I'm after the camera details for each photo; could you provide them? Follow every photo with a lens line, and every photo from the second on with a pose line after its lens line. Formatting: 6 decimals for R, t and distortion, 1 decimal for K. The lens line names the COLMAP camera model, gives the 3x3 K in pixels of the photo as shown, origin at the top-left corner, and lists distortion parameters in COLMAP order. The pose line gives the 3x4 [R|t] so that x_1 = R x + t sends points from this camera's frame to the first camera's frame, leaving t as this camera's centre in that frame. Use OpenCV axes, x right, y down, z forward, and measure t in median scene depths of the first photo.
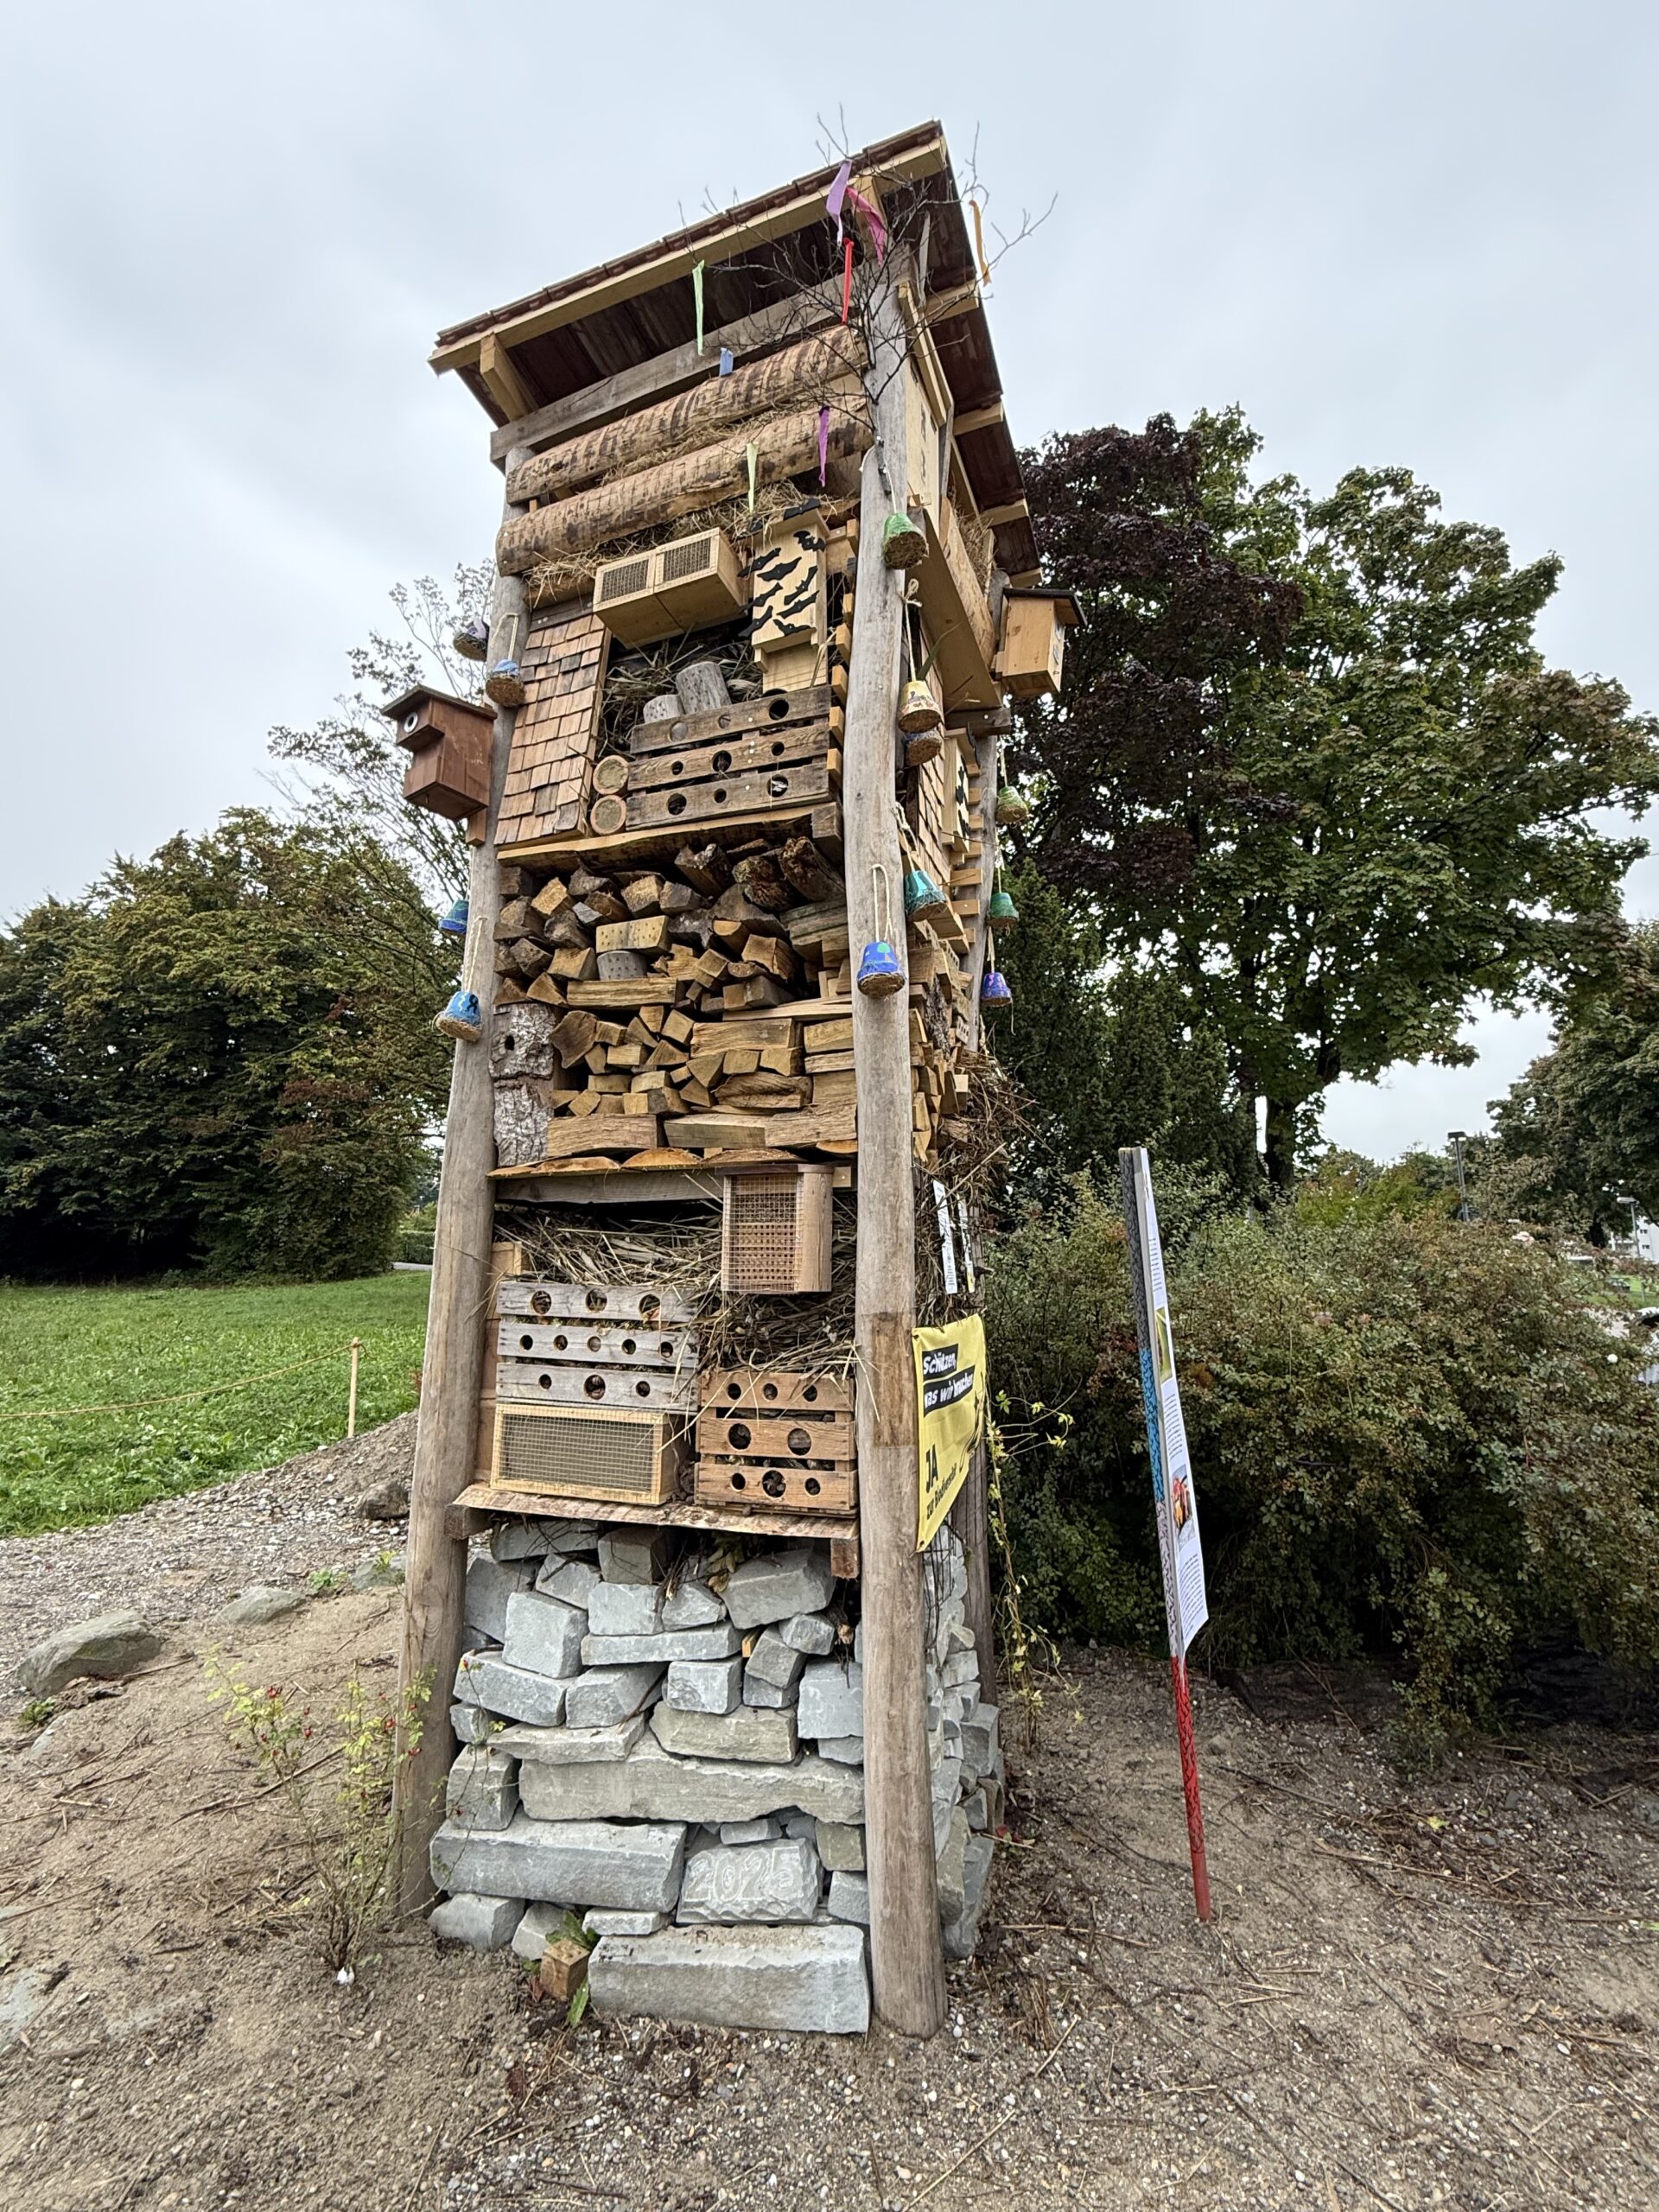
lens RADIAL K [[1017.8, 0, 829.5], [0, 1017.8, 1106.0], [0, 0, 1]] dist [0.000166, -0.000833]
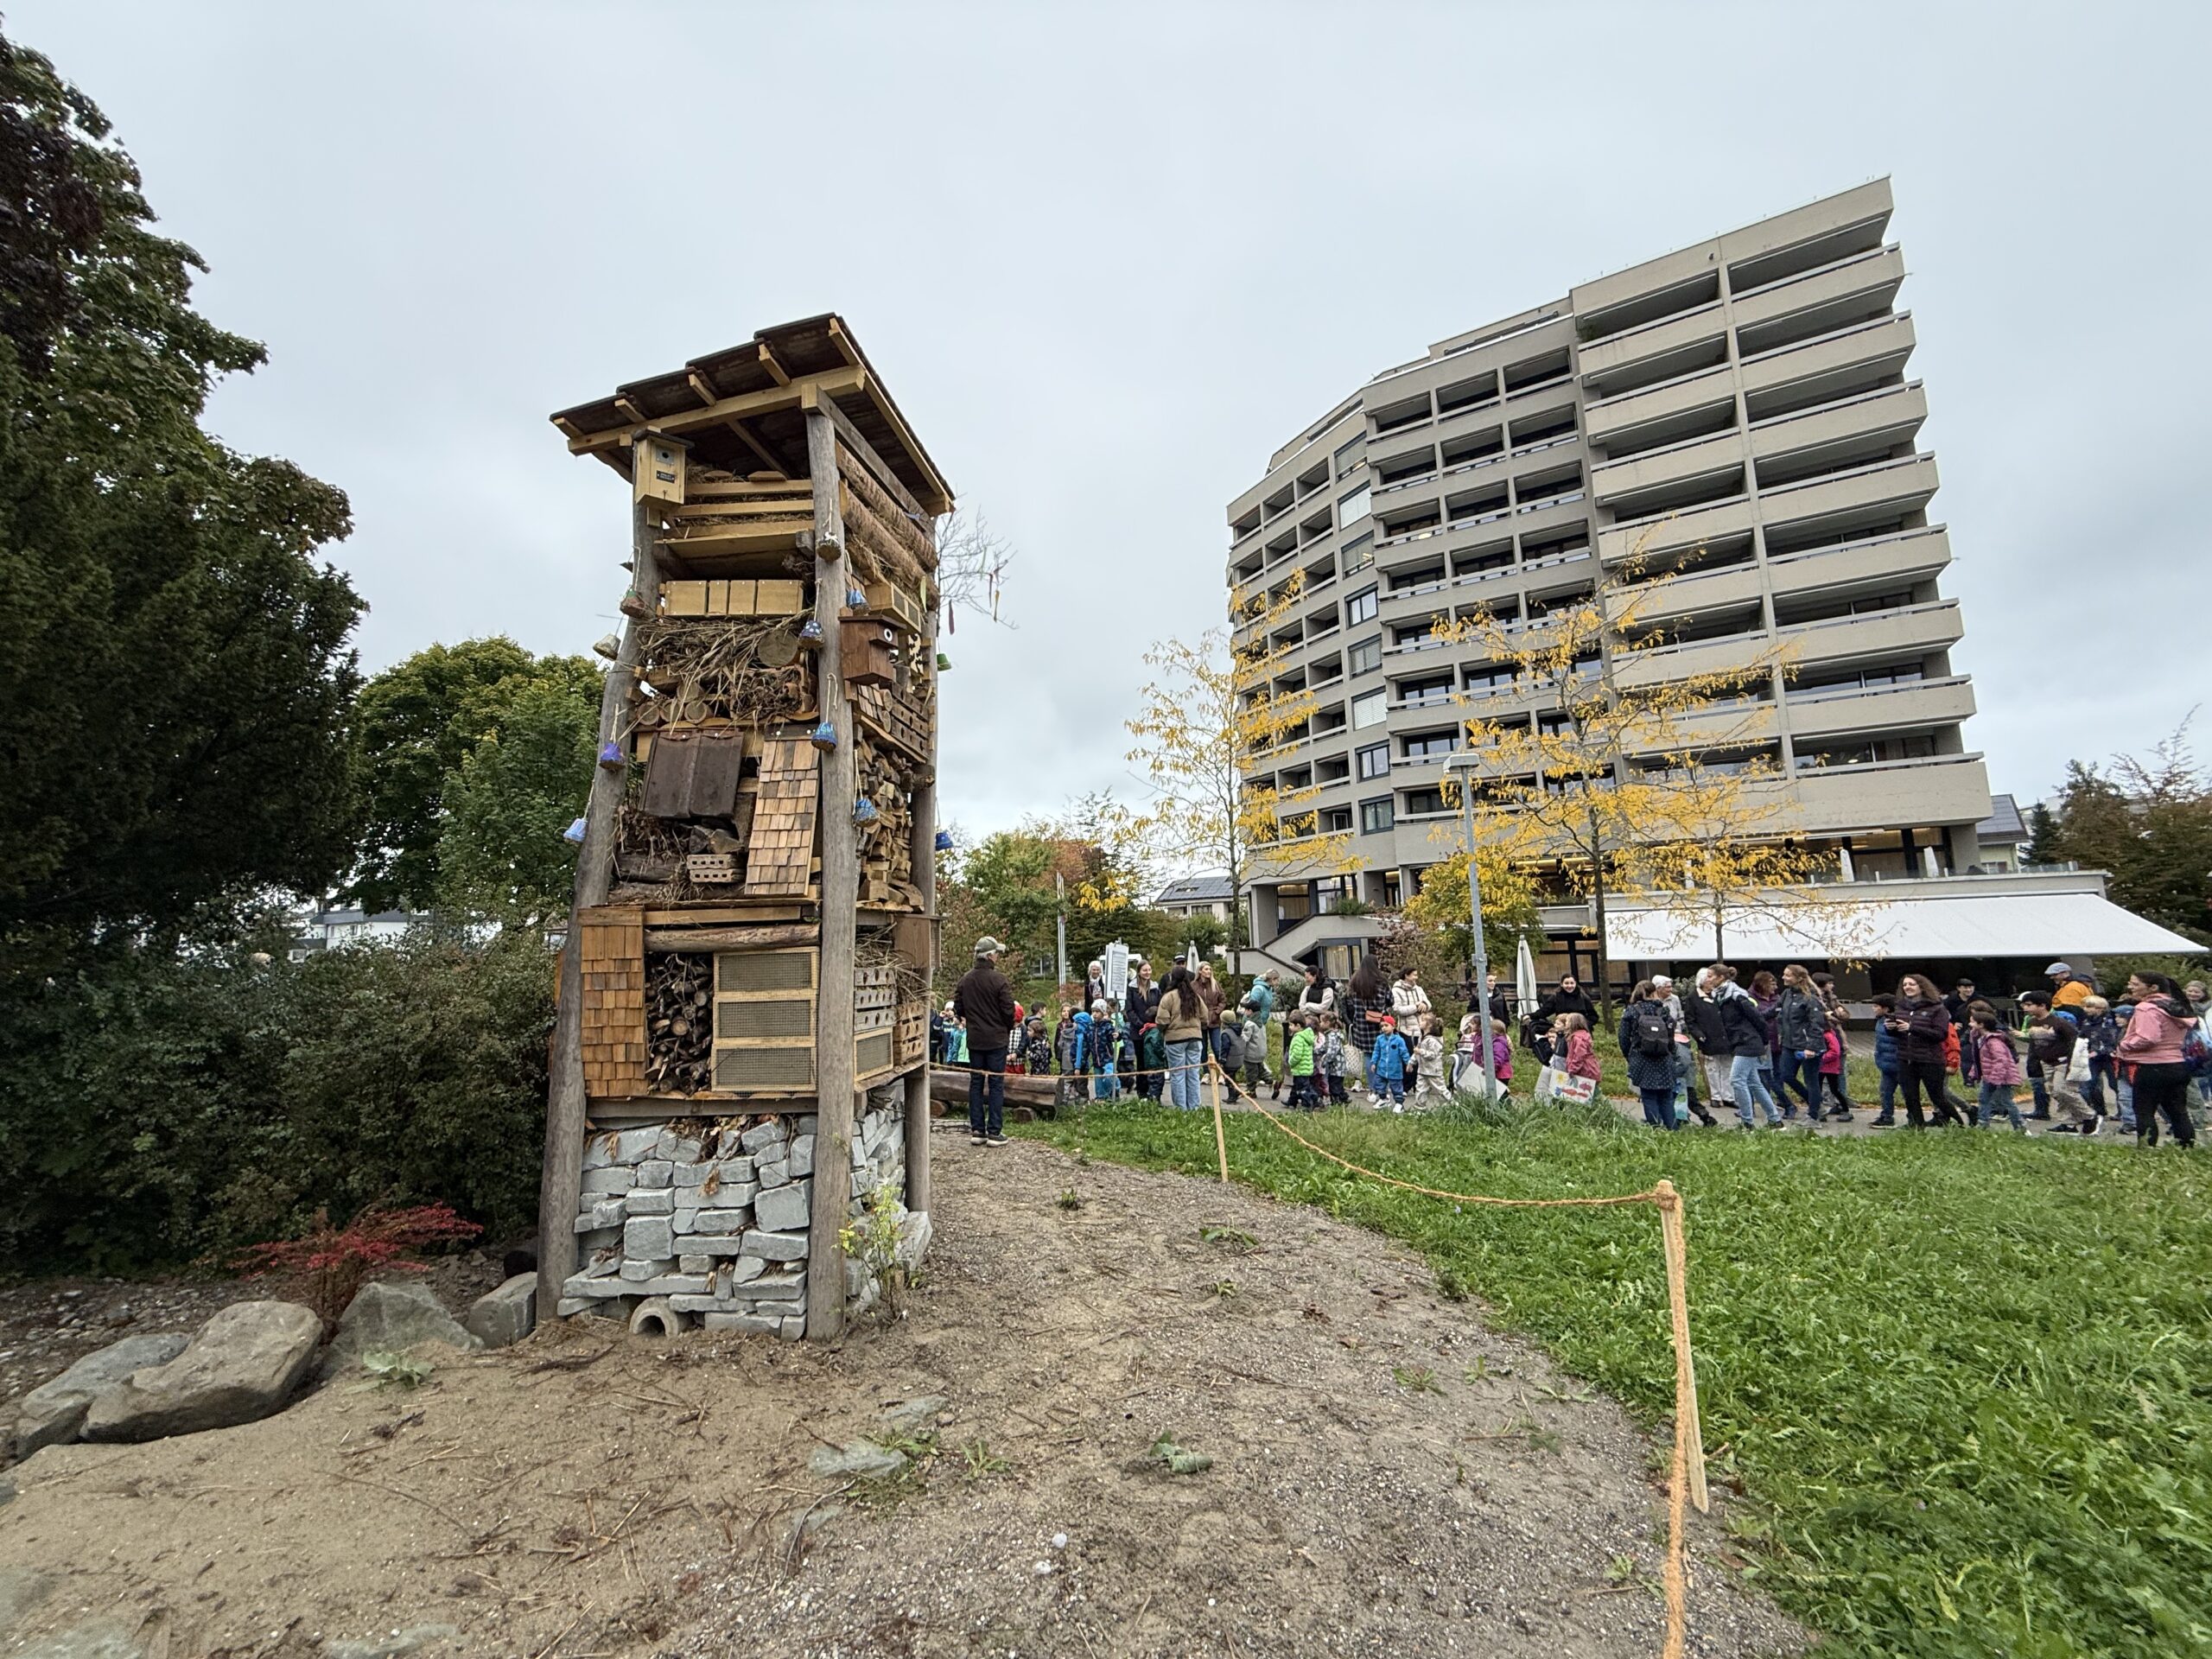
lens RADIAL K [[880.5, 0, 1101.3], [0, 880.5, 831.0], [0, 0, 1]] dist [0.000101, -0.000228]
pose [[-0.220269, 0.131509, 0.966533, -1.894242], [-0.138207, 0.976666, -0.164385, 0.130867], [-0.965598, -0.169790, -0.196954, 0.915096]]
